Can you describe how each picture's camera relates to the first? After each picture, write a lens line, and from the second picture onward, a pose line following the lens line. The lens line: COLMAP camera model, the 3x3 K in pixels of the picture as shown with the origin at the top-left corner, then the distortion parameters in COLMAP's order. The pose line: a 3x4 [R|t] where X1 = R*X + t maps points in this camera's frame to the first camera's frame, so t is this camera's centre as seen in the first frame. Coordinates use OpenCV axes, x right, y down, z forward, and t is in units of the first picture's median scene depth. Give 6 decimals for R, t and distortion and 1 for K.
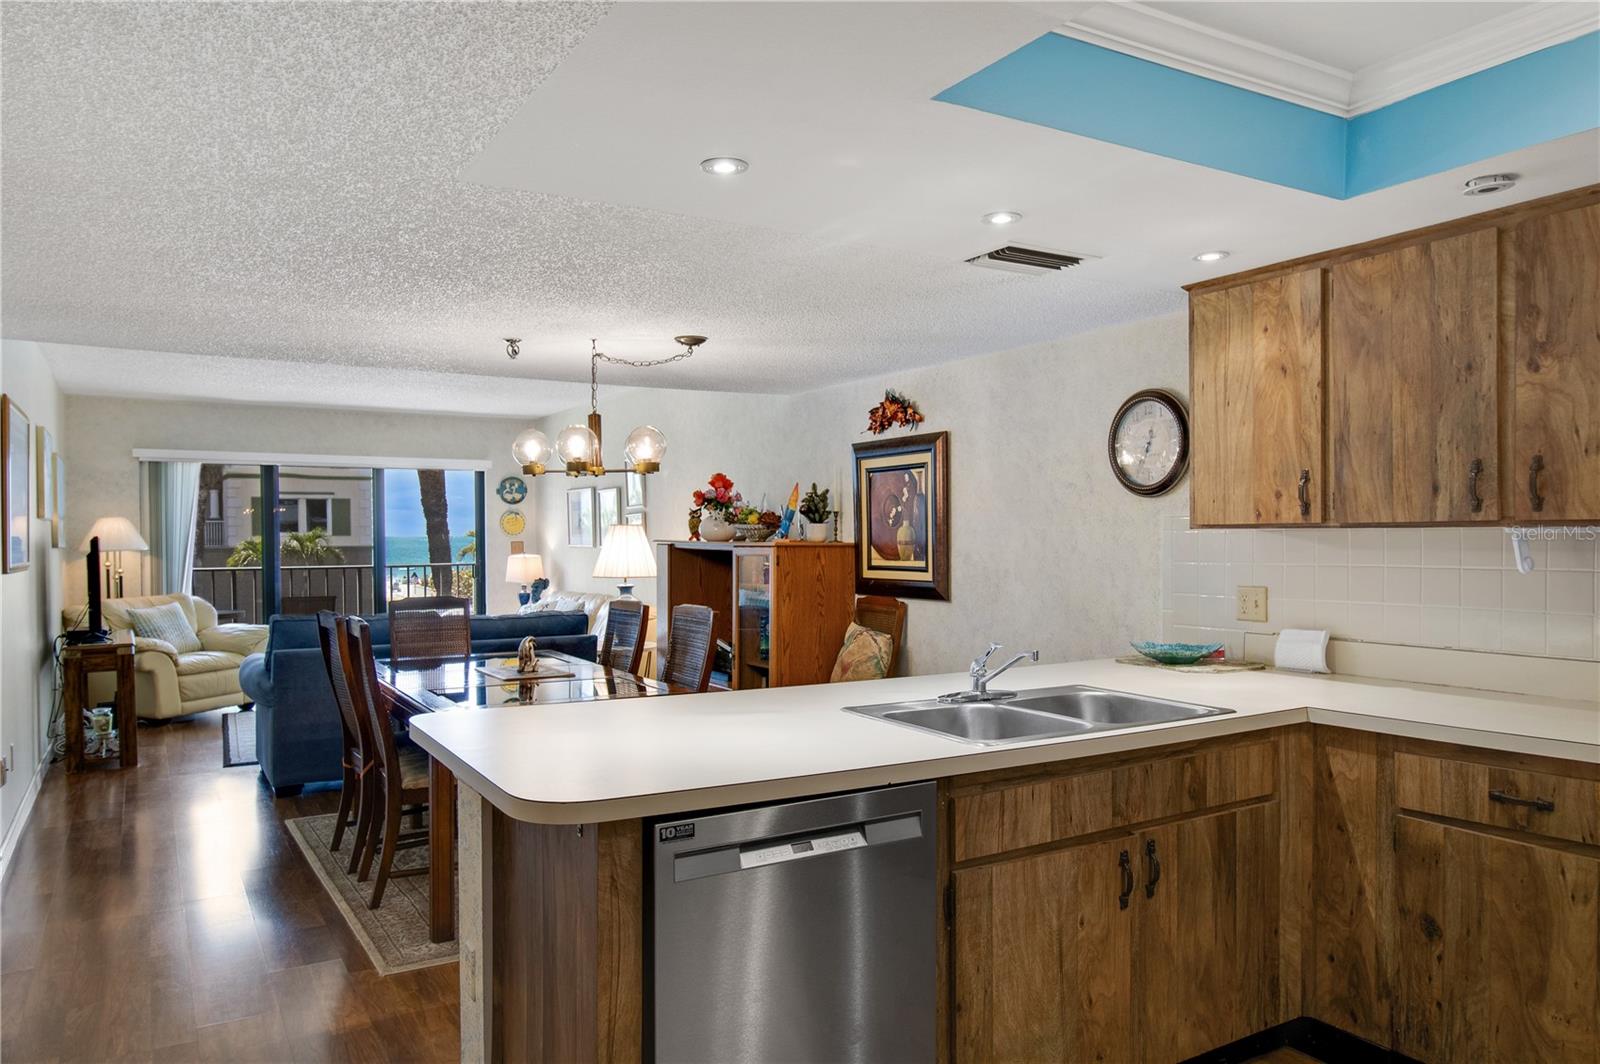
lens RADIAL K [[1117.5, 0, 812.0], [0, 1117.5, 552.2], [0, 0, 1]] dist [0.018825, -0.018751]
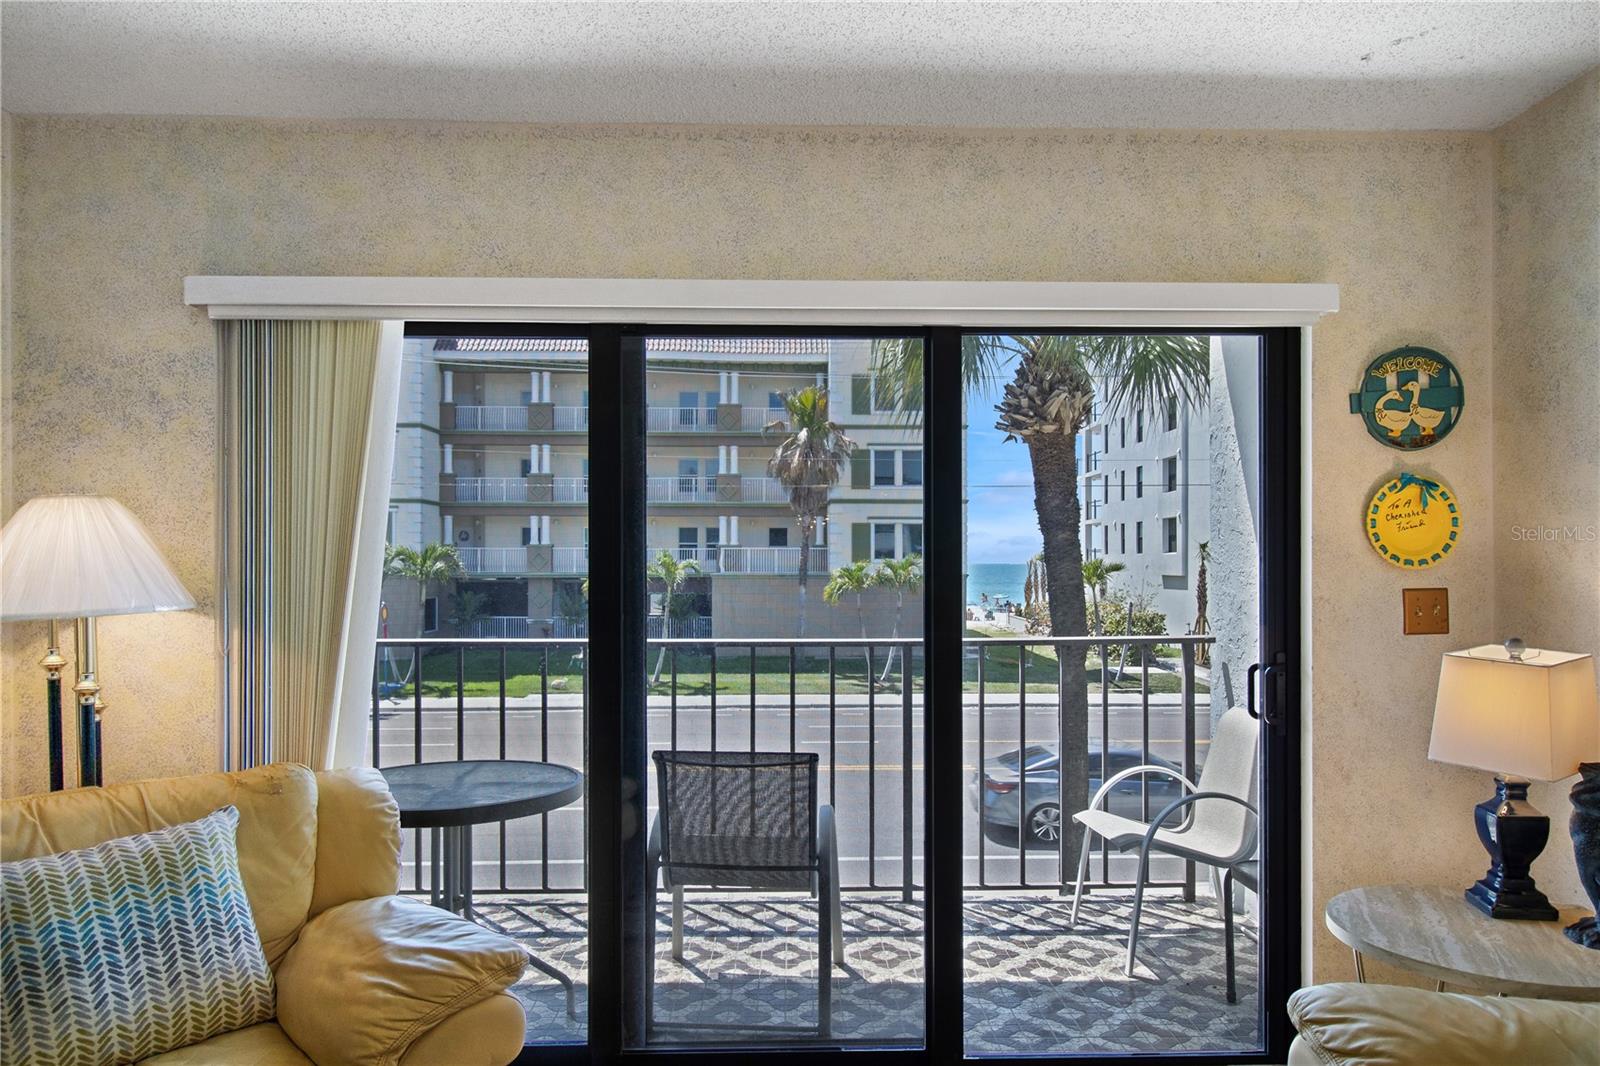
lens RADIAL K [[1117.5, 0, 800.0], [0, 1117.5, 563.1], [0, 0, 1]] dist [0.018825, -0.018751]
pose [[0.865632, 0.003683, -0.500668, -0.503006], [-0.011085, 0.999869, -0.011809, -0.020897], [0.500559, 0.015772, 0.865559, 1.346387]]
